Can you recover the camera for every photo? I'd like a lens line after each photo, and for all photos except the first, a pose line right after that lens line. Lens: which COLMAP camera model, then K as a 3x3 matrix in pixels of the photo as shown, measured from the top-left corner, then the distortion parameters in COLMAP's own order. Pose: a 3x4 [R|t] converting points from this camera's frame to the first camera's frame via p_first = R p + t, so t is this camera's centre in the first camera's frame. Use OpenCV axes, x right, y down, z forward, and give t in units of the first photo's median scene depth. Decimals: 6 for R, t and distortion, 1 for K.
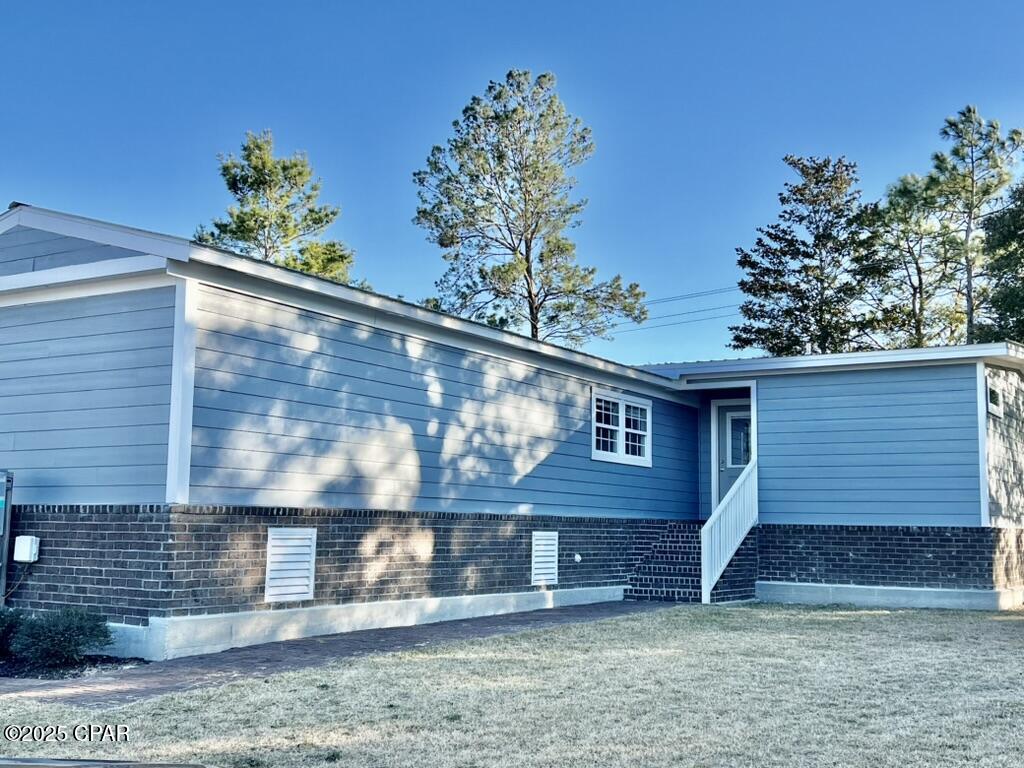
lens RADIAL K [[1219.8, 0, 512.0], [0, 1219.8, 384.0], [0, 0, 1]] dist [0.019362, -0.031210]
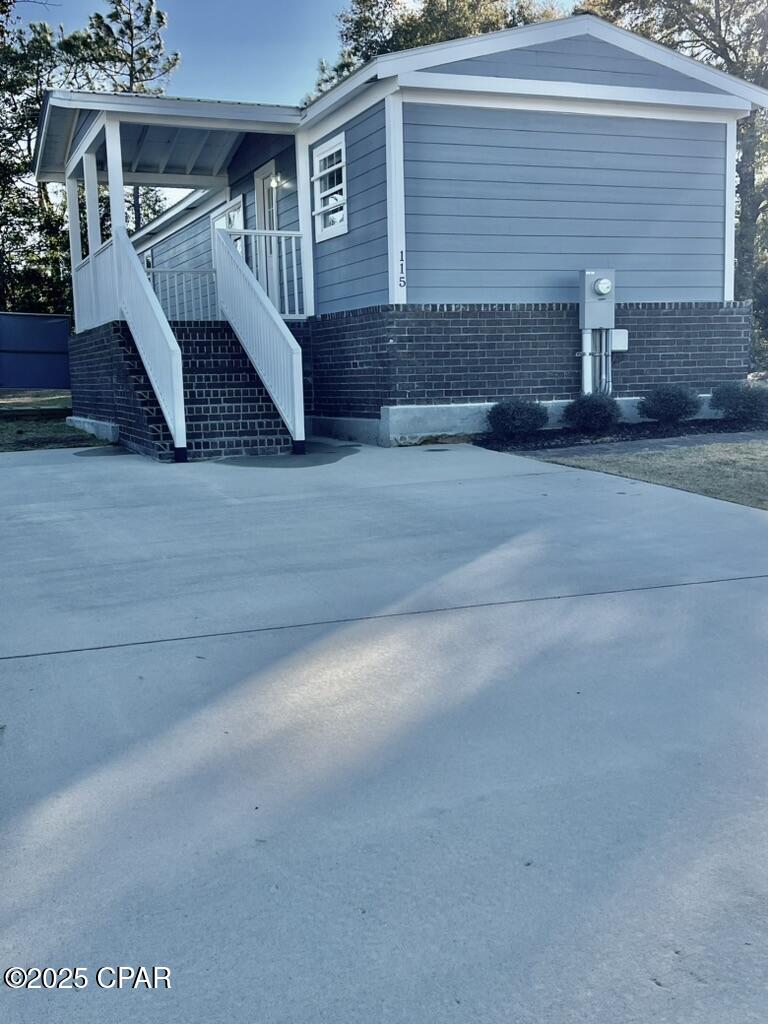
lens RADIAL K [[1097.2, 0, 384.0], [0, 1097.2, 512.0], [0, 0, 1]] dist [0.164962, -0.412745]
pose [[0.599623, -0.130161, 0.789627, -1.440102], [-0.064336, 0.975651, 0.209680, 0.089743], [-0.797692, -0.176531, 0.576649, 0.553782]]
